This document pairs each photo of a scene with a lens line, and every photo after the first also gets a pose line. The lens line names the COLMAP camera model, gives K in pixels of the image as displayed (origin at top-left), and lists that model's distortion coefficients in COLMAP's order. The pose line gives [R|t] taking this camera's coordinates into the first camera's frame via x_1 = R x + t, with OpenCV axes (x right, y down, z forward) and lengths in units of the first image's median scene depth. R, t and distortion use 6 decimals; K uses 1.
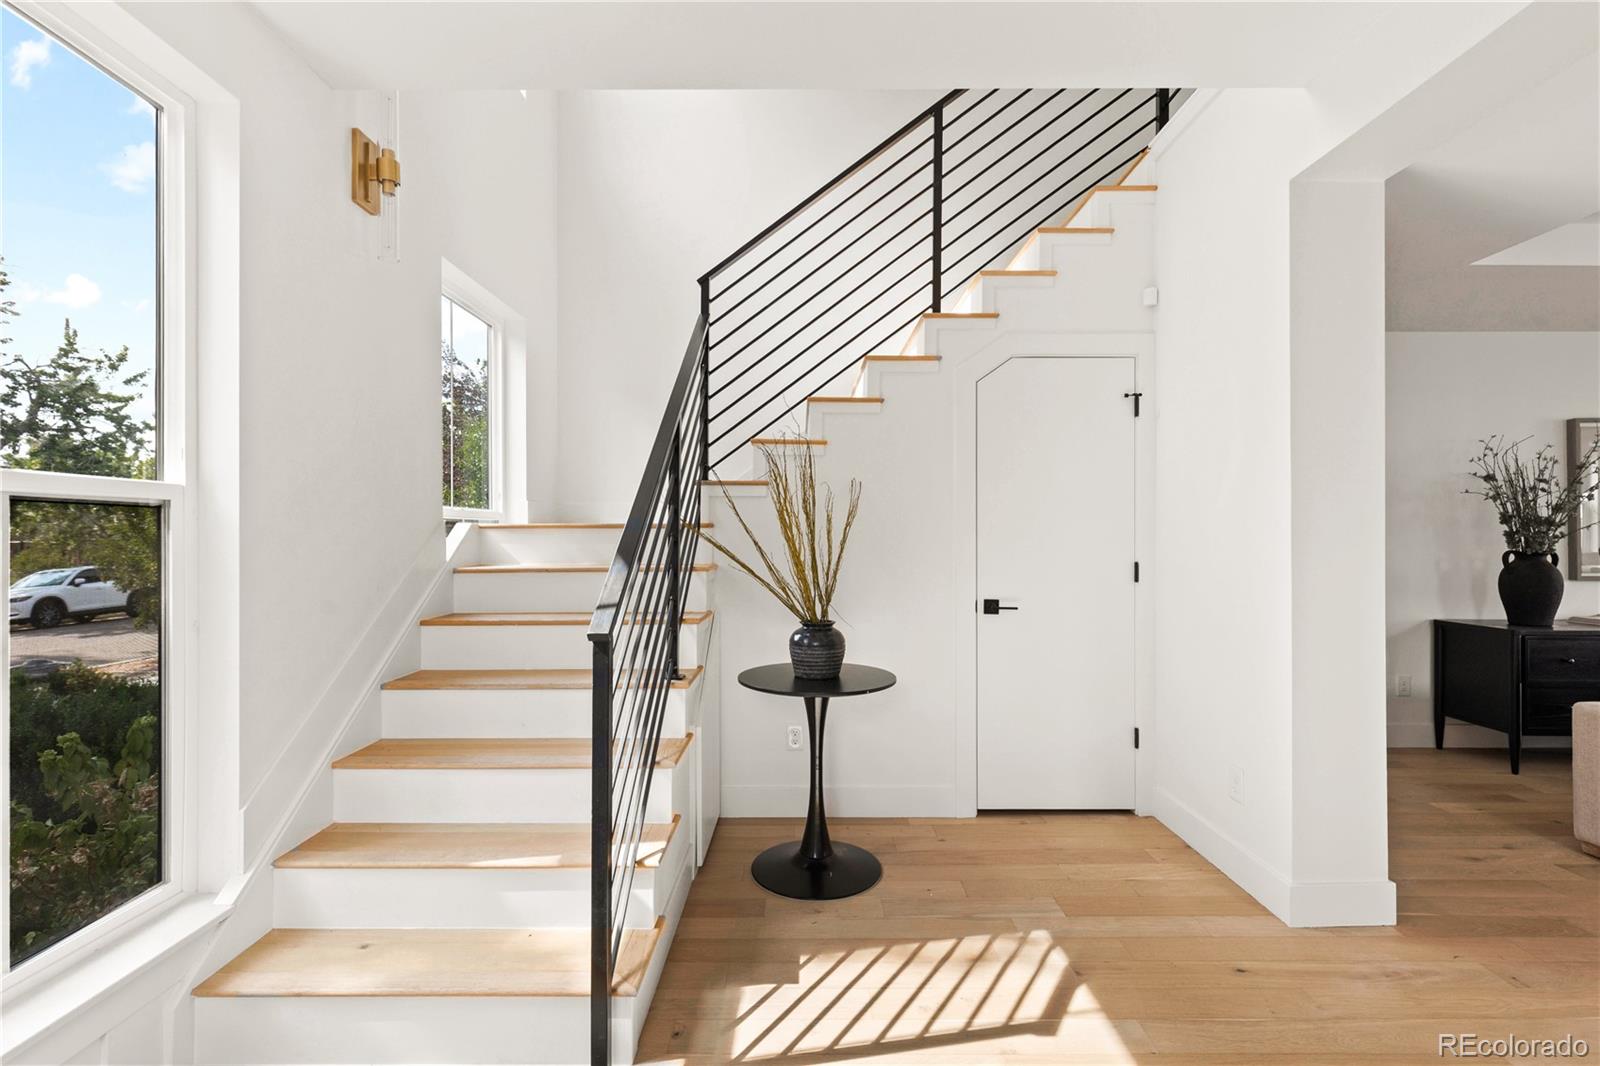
lens RADIAL K [[726.3, 0, 800.1], [0, 726.3, 539.2], [0, 0, 1]] dist [0.002629, 0.000539]
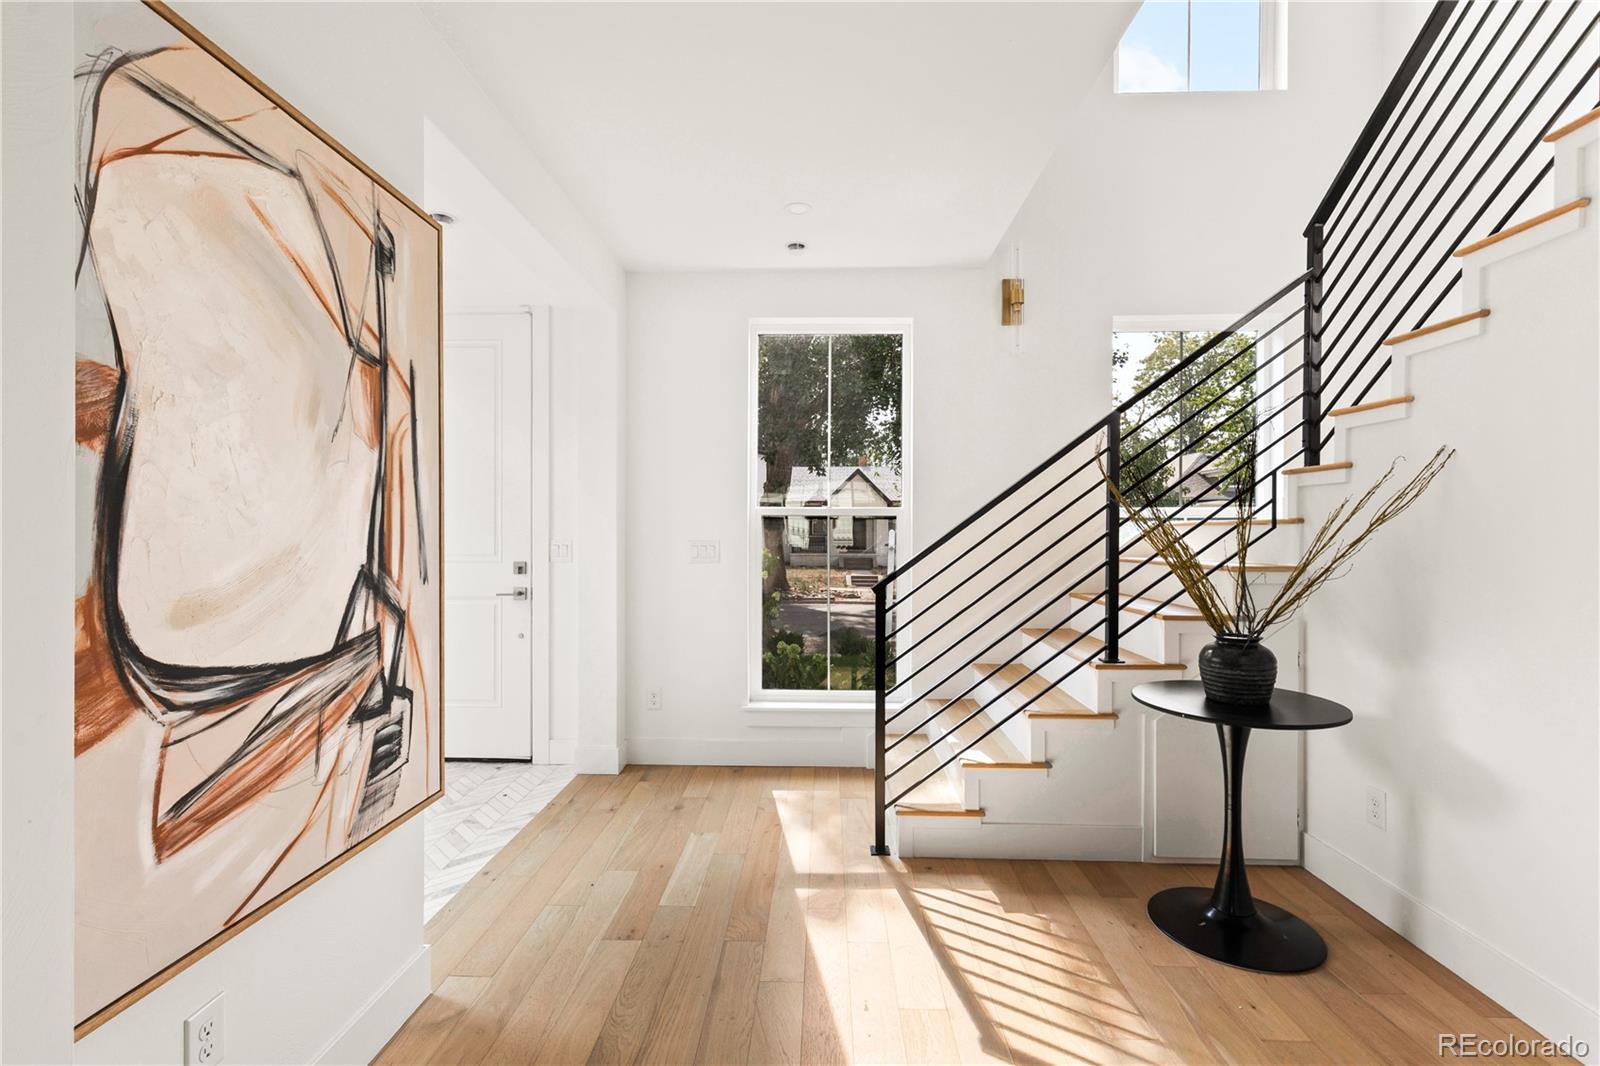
lens RADIAL K [[726.3, 0, 800.1], [0, 726.3, 539.2], [0, 0, 1]] dist [0.002629, 0.000539]
pose [[-0.040697, 0.003010, -0.999167, 1.012889], [-0.008682, 0.999957, 0.003366, 0.009057], [0.999134, 0.008812, -0.040669, 0.613512]]
